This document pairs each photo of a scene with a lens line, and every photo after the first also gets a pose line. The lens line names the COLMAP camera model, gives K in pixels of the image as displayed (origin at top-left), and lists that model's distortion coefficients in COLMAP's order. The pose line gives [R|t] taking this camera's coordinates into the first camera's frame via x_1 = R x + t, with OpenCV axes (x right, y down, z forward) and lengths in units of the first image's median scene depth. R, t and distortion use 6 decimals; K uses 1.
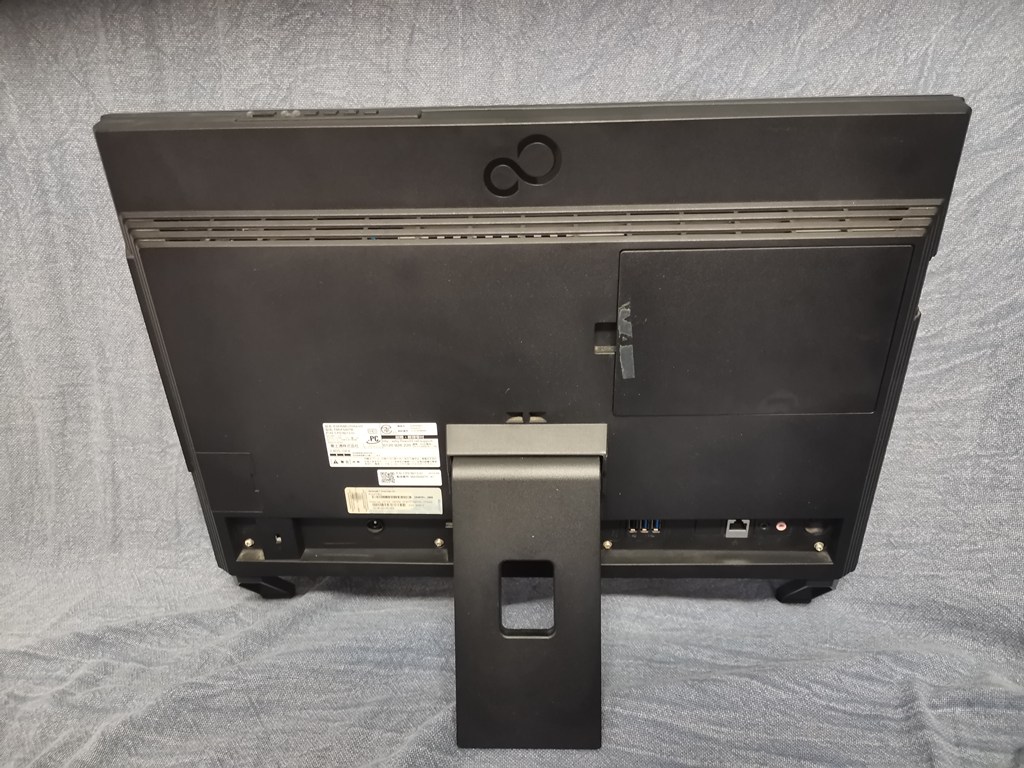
lens RADIAL K [[765.4, 0, 513.3], [0, 765.4, 379.1], [0, 0, 1]] dist [0.010709, -0.029917]
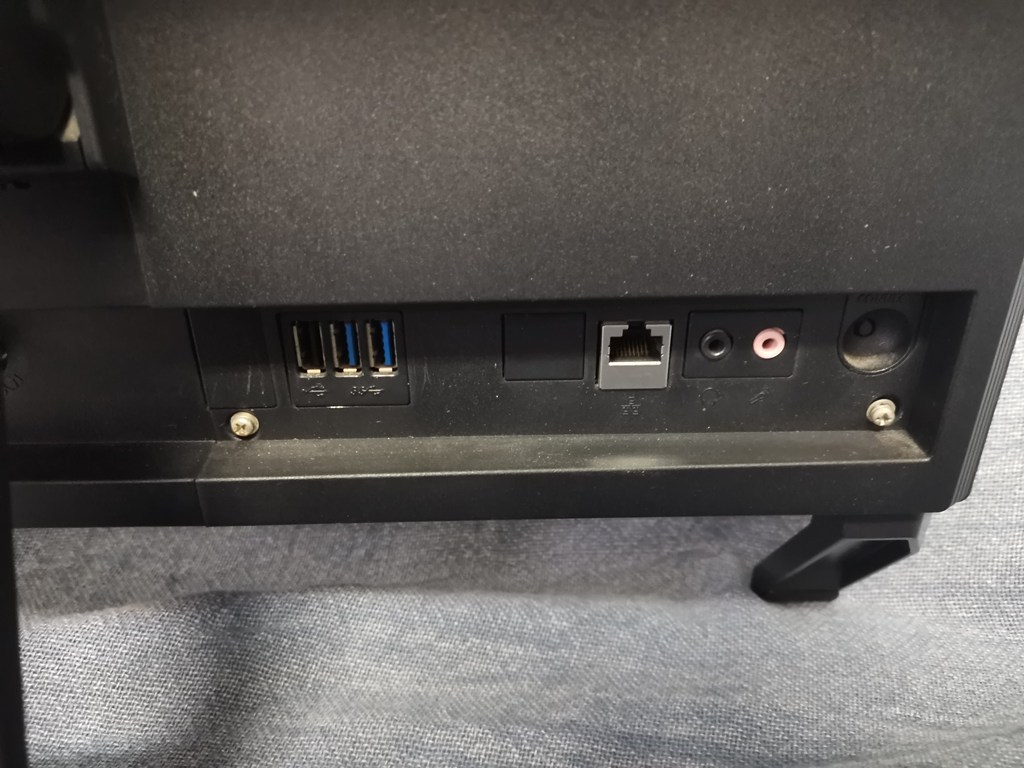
lens RADIAL K [[765.4, 0, 520.9], [0, 765.4, 390.1], [0, 0, 1]] dist [0.010709, -0.029917]
pose [[0.998071, -0.010559, 0.061176, 0.215429], [0.012469, 0.999444, -0.030932, 0.208223], [-0.060816, 0.031636, 0.997648, 0.653274]]
